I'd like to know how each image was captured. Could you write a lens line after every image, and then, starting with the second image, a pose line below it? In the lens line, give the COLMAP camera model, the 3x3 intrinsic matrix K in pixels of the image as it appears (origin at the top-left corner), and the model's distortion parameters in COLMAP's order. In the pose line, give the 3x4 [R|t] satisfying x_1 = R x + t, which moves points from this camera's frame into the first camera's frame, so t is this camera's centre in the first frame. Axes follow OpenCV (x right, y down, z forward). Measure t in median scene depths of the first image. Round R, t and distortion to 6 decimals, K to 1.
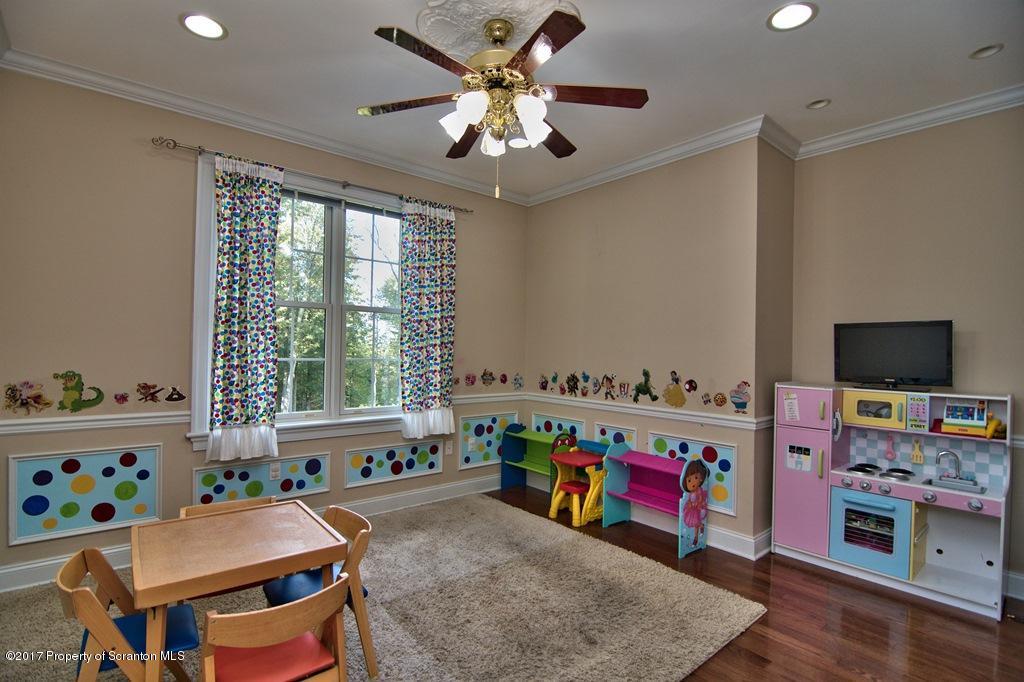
lens RADIAL K [[489.6, 0, 509.7], [0, 489.6, 343.0], [0, 0, 1]] dist [-0.013212, -0.006207]
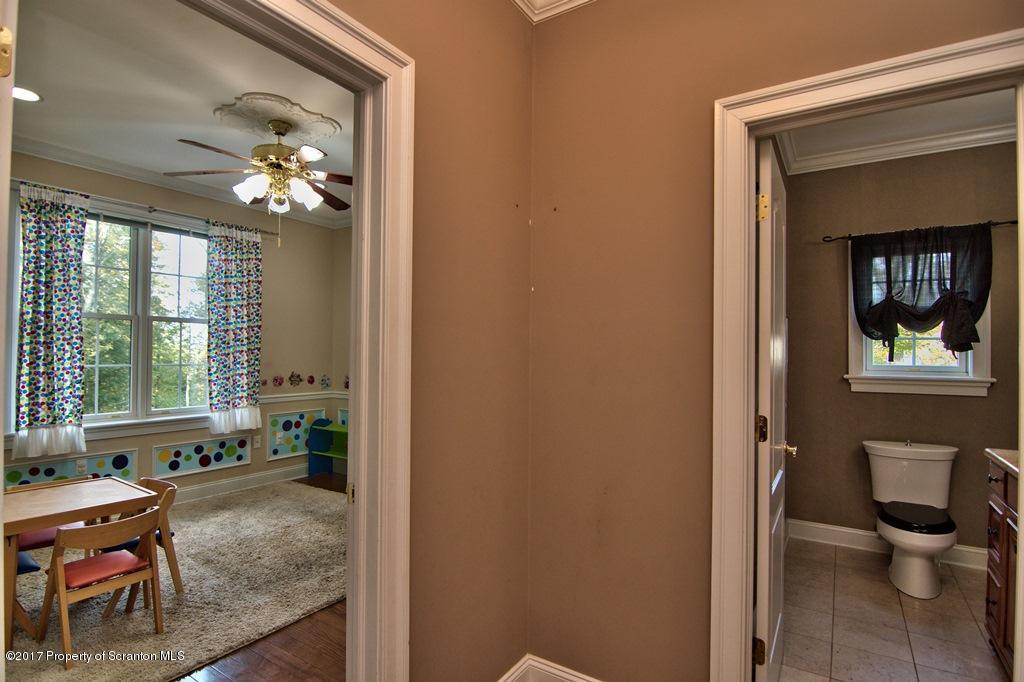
lens RADIAL K [[503.4, 0, 505.8], [0, 503.4, 344.3], [0, 0, 1]] dist [-0.020901, -0.003630]
pose [[0.955470, -0.003996, 0.295061, 0.096773], [0.003331, 0.999991, 0.002756, -0.014147], [-0.295069, -0.001651, 0.955475, -0.311830]]
